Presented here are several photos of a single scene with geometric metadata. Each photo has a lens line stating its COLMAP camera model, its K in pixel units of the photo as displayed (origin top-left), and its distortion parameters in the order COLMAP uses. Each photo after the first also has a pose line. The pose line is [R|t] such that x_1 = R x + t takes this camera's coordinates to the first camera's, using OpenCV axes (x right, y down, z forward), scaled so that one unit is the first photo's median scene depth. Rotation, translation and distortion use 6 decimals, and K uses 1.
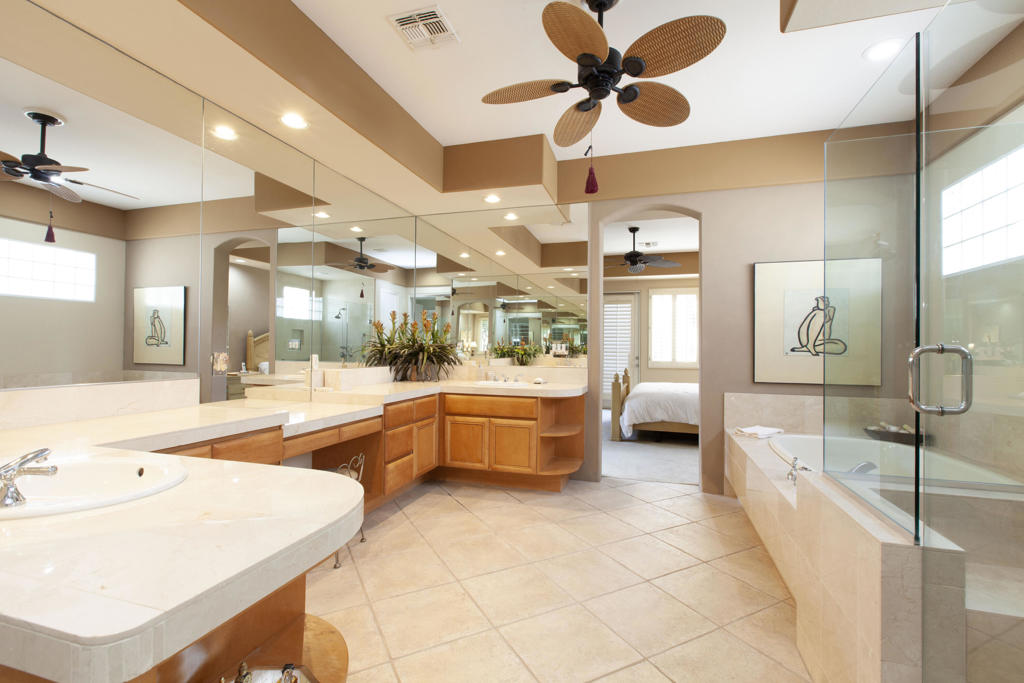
lens RADIAL K [[467.4, 0, 515.8], [0, 467.4, 341.3], [0, 0, 1]] dist [0.007476, 0.001850]
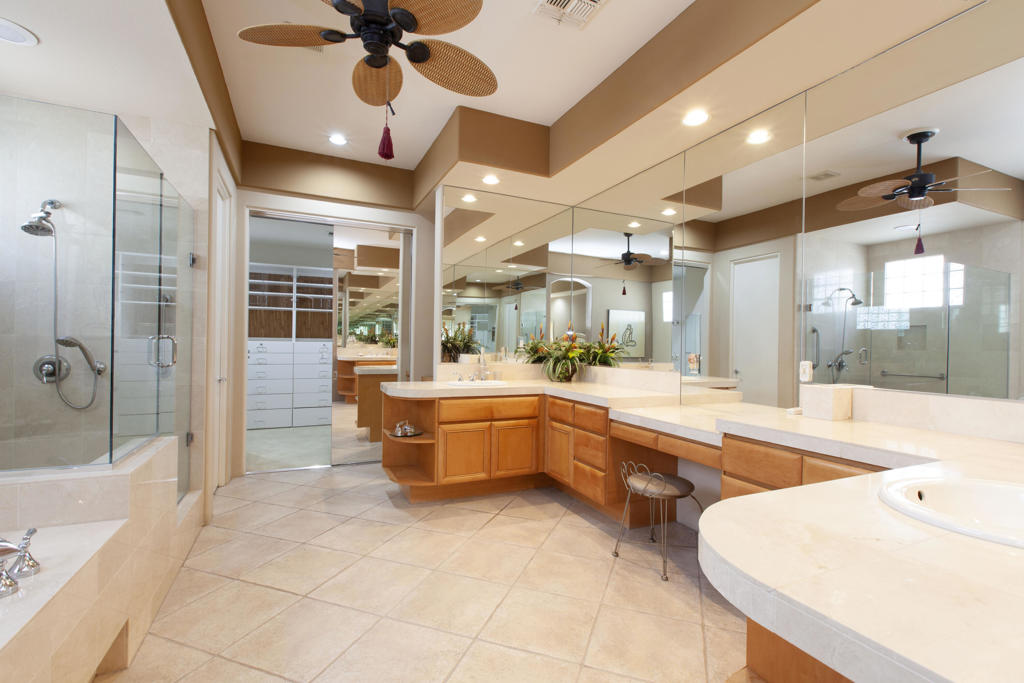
lens RADIAL K [[467.4, 0, 516.9], [0, 467.4, 344.4], [0, 0, 1]] dist [0.007476, 0.001850]
pose [[-0.752123, -0.021625, -0.658667, 0.456109], [-0.012477, 0.999750, -0.018576, 0.027541], [0.658904, -0.005753, -0.752205, 1.531794]]
